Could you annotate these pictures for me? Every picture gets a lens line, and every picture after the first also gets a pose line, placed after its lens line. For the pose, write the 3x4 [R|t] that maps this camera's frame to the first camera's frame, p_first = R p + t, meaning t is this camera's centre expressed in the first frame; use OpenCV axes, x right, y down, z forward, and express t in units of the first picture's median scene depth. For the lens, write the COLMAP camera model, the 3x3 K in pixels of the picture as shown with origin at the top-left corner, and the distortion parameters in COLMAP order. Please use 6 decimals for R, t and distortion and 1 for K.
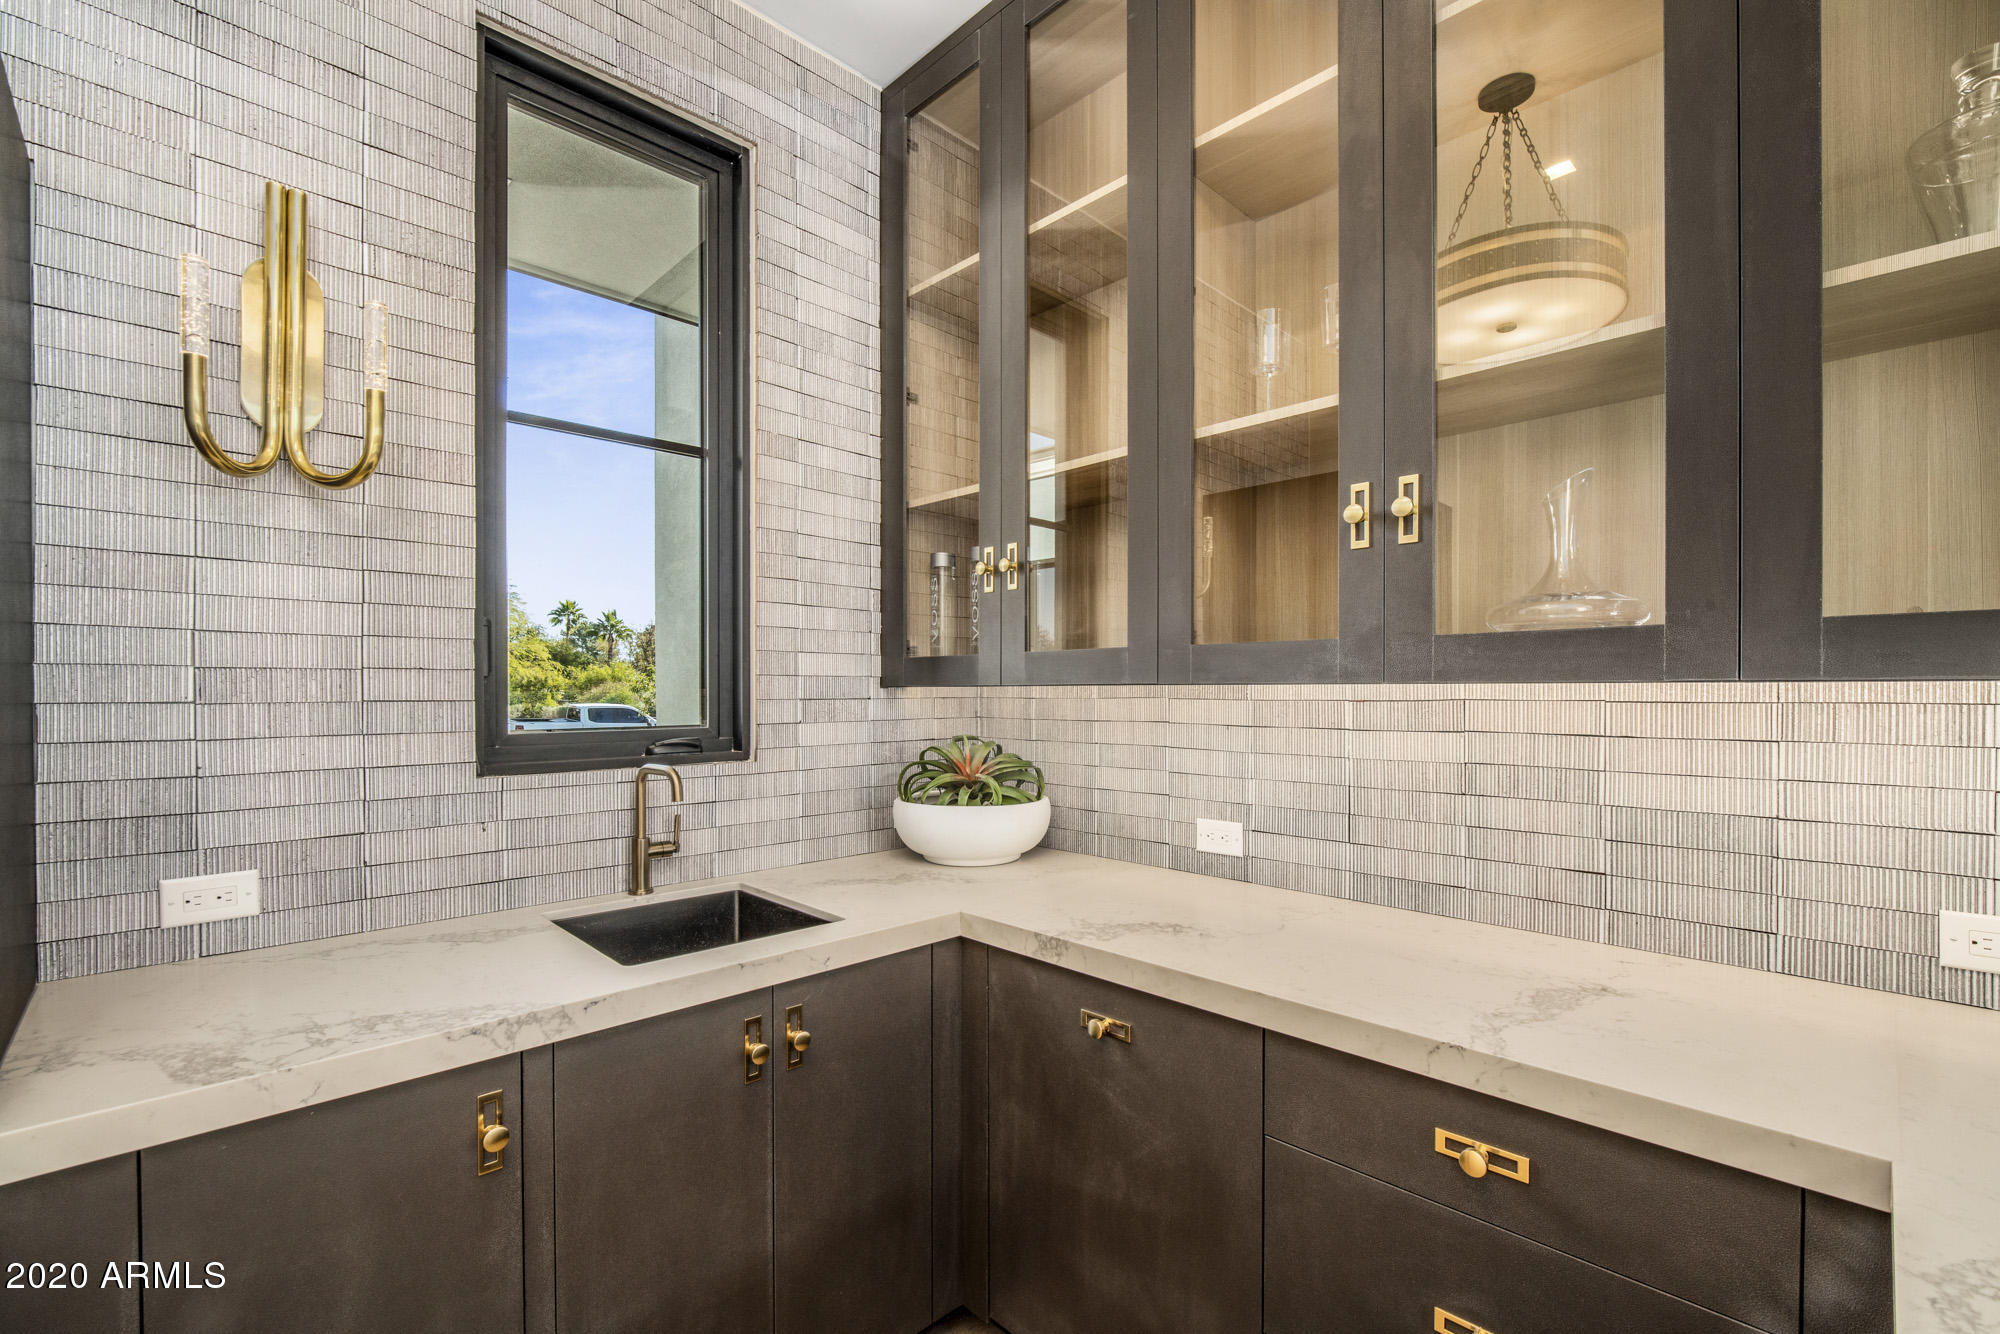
lens RADIAL K [[880.5, 0, 1001.7], [0, 880.5, 695.3], [0, 0, 1]] dist [-0.002511, -0.000079]
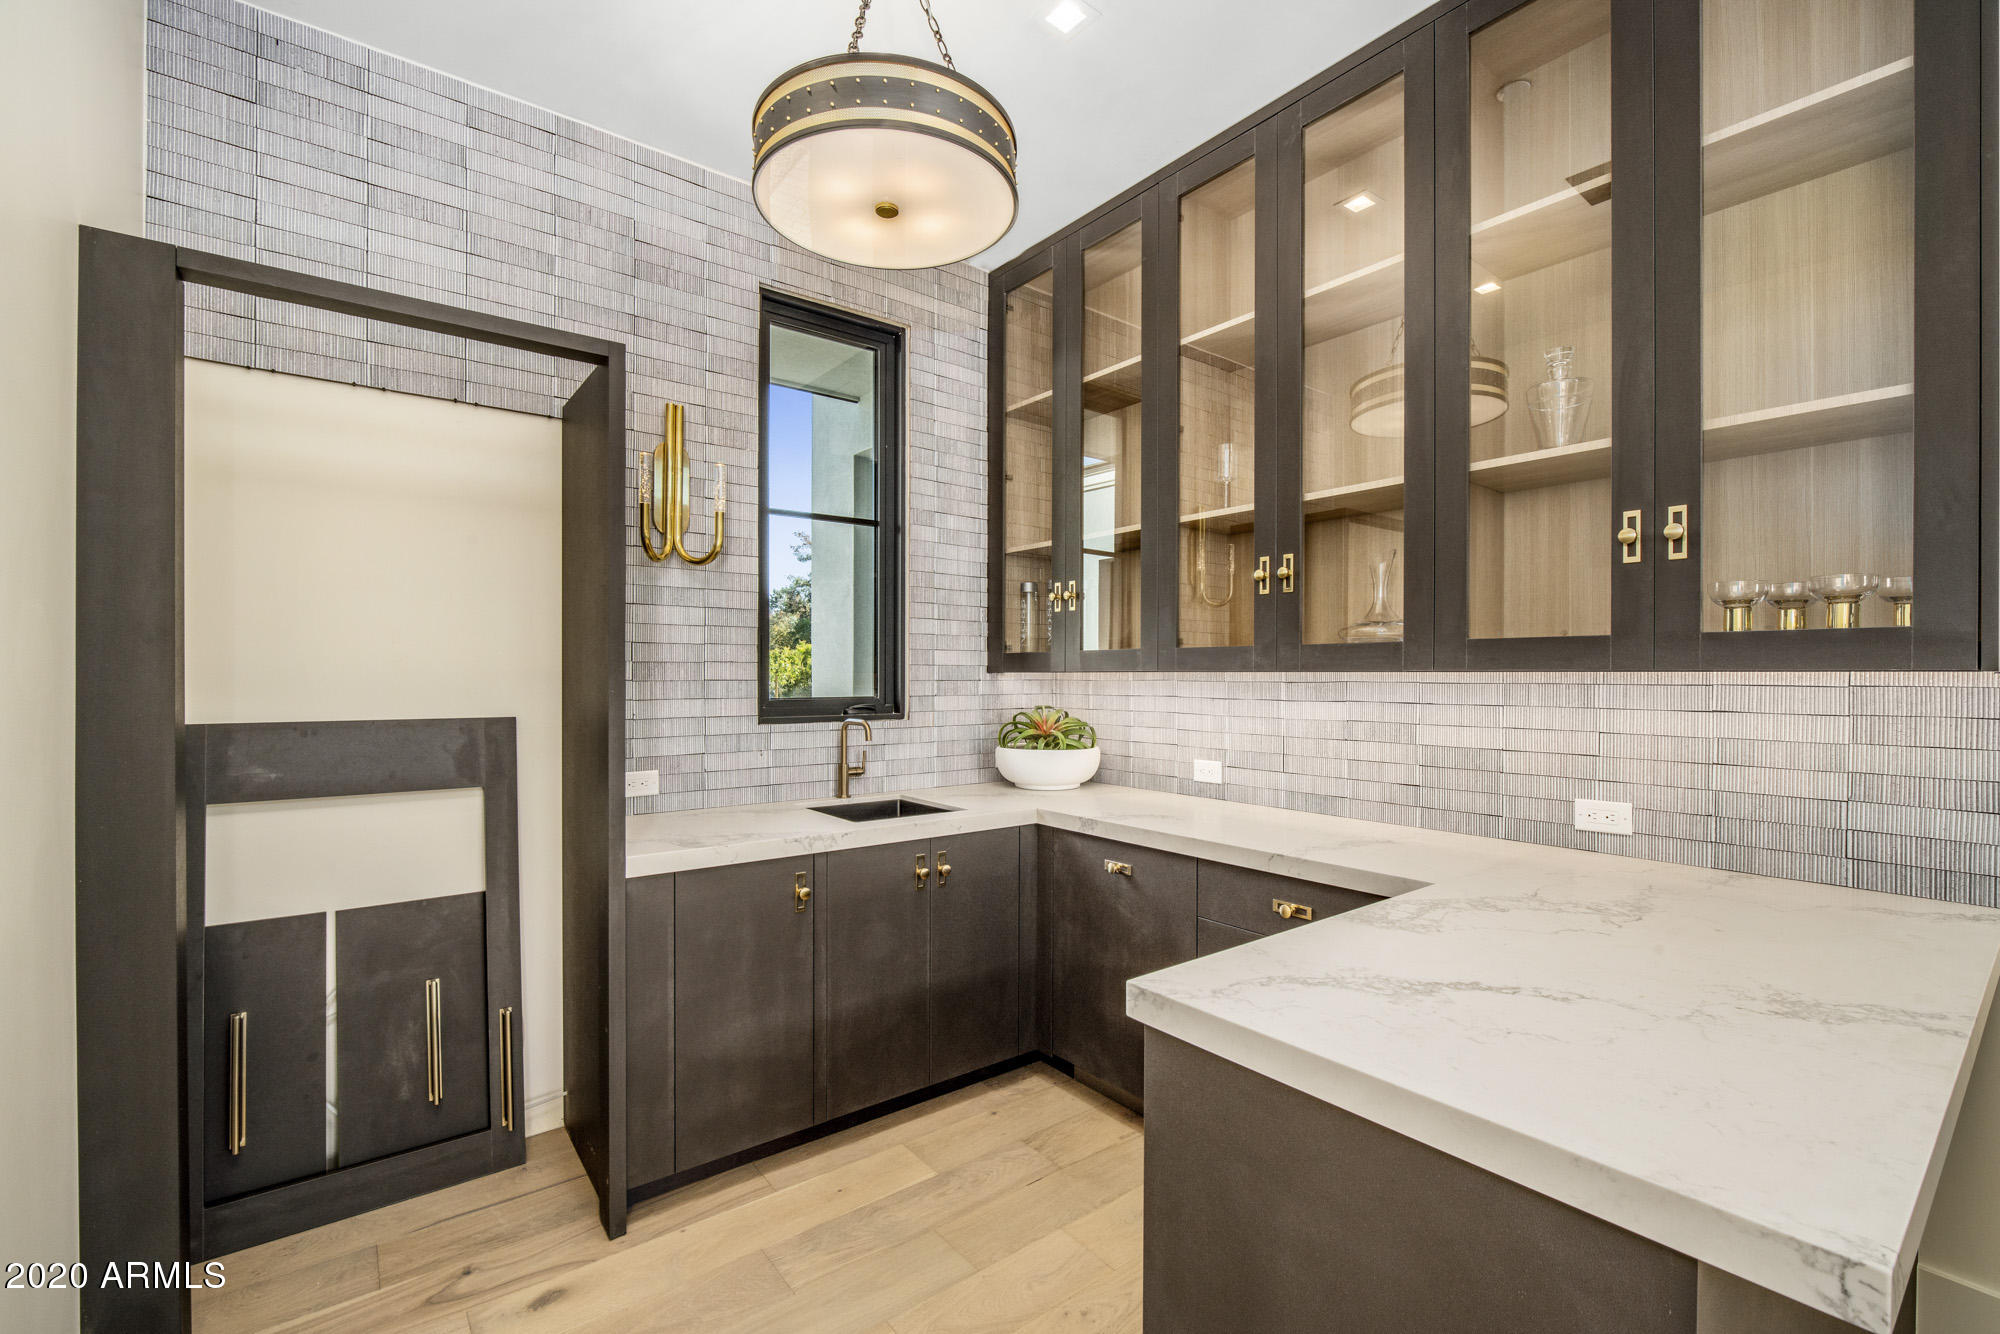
lens RADIAL K [[857.0, 0, 1000.0], [0, 857.0, 683.4], [0, 0, 1]] dist [-0.010292, -0.000231]
pose [[0.993960, 0.003921, -0.109670, 0.048897], [-0.003362, 0.999980, 0.005274, 0.001505], [0.109689, -0.004874, 0.993954, -0.495880]]
